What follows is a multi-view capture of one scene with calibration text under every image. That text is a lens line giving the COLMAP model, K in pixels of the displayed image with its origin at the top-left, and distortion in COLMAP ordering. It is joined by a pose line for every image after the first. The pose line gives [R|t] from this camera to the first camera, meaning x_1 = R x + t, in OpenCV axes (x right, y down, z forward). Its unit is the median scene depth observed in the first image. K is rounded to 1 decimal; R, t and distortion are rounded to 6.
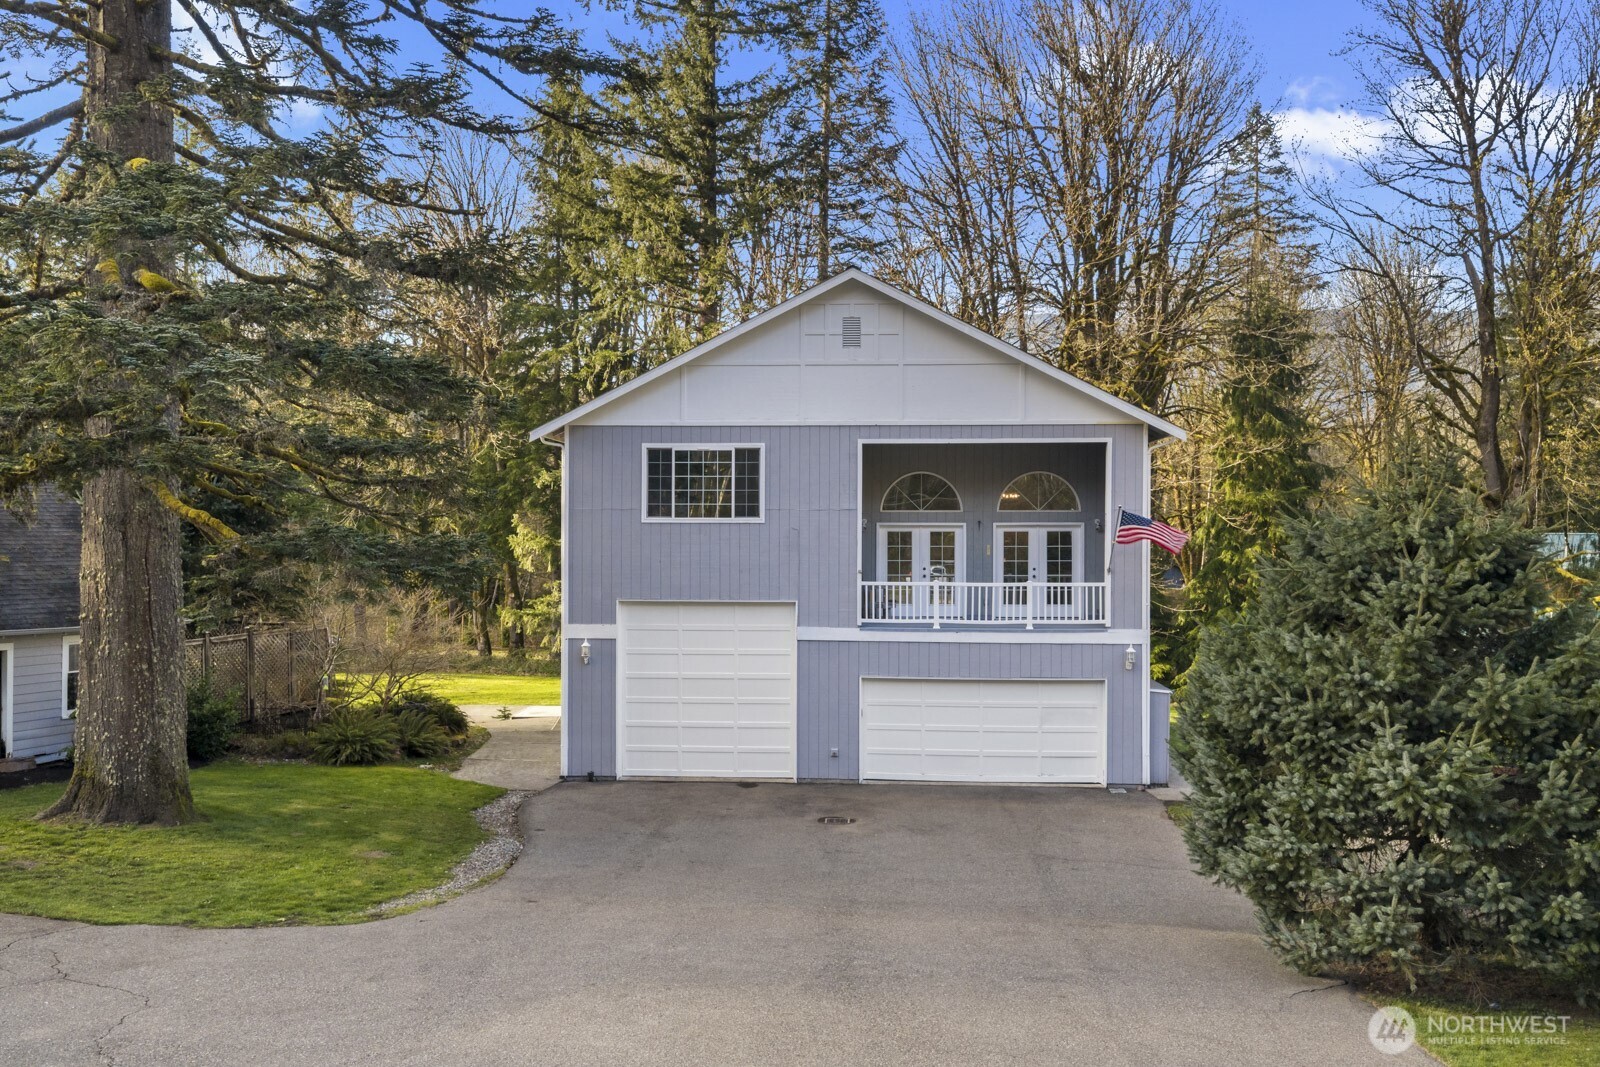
lens RADIAL K [[1338.0, 0, 798.8], [0, 1338.0, 535.3], [0, 0, 1]] dist [0.008635, 0.001162]
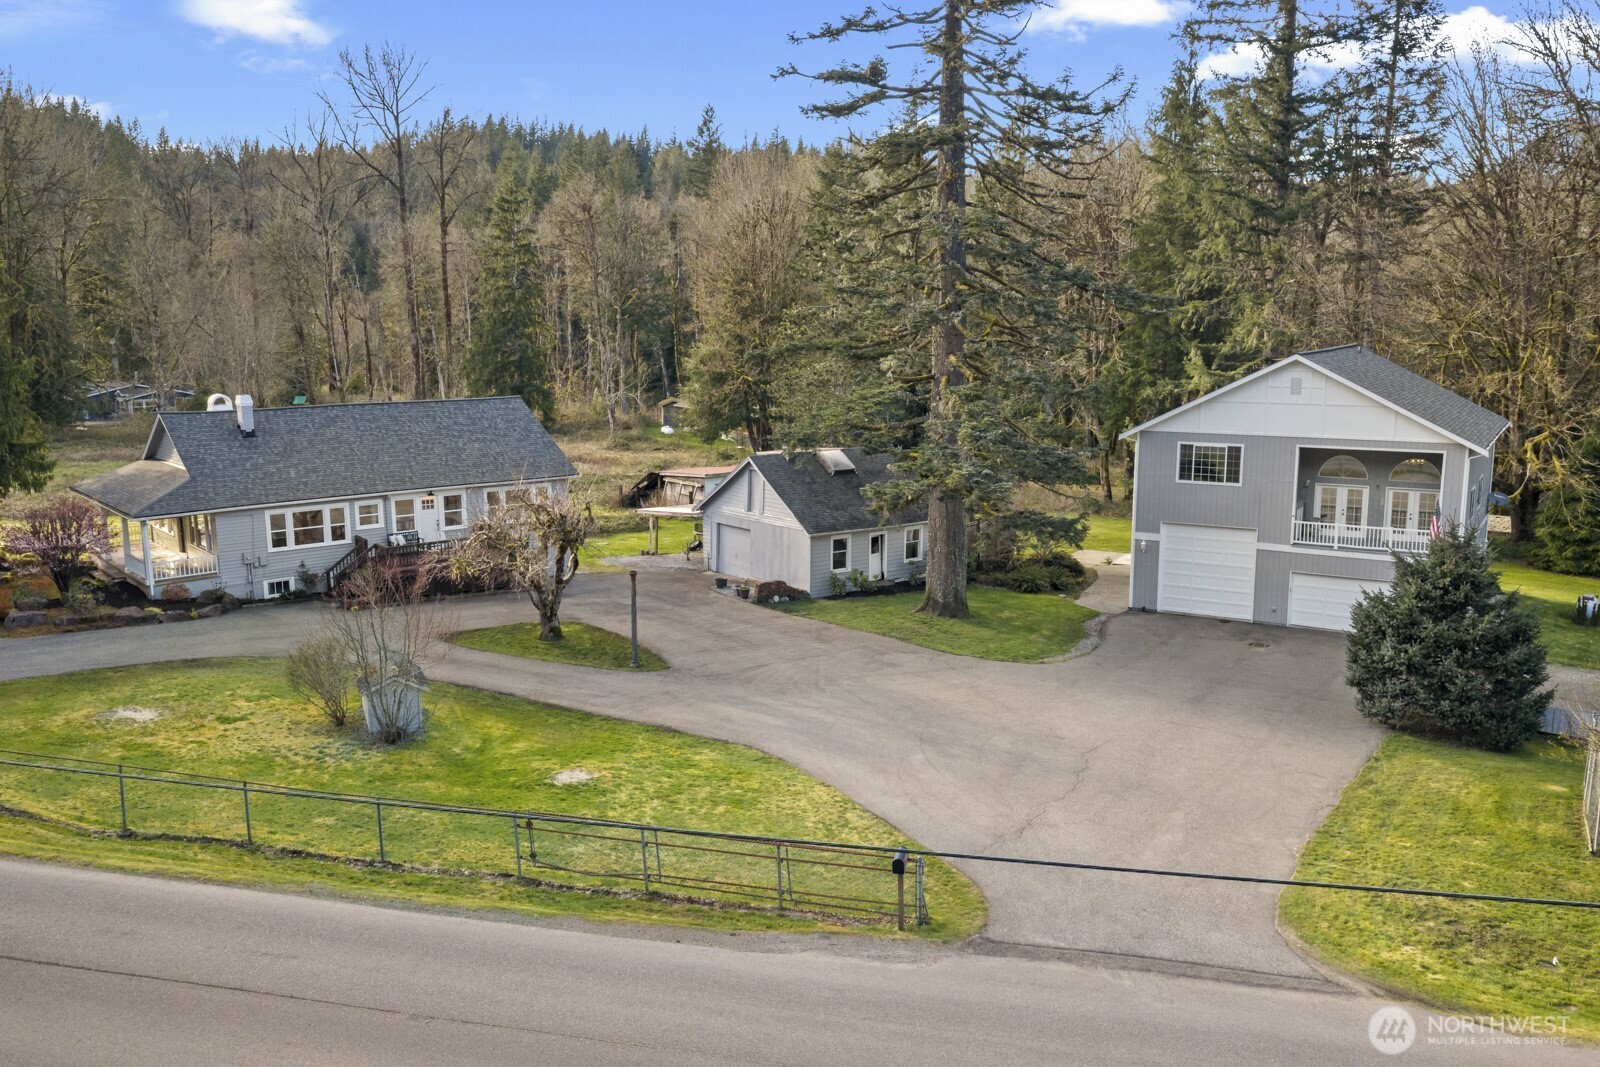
lens RADIAL K [[1338.0, 0, 800.8], [0, 1338.0, 534.2], [0, 0, 1]] dist [0.008635, 0.001162]
pose [[0.891819, 0.071352, -0.446730, 0.267668], [0.002678, 0.986634, 0.162932, -0.251822], [0.452384, -0.146503, 0.879708, -0.949067]]
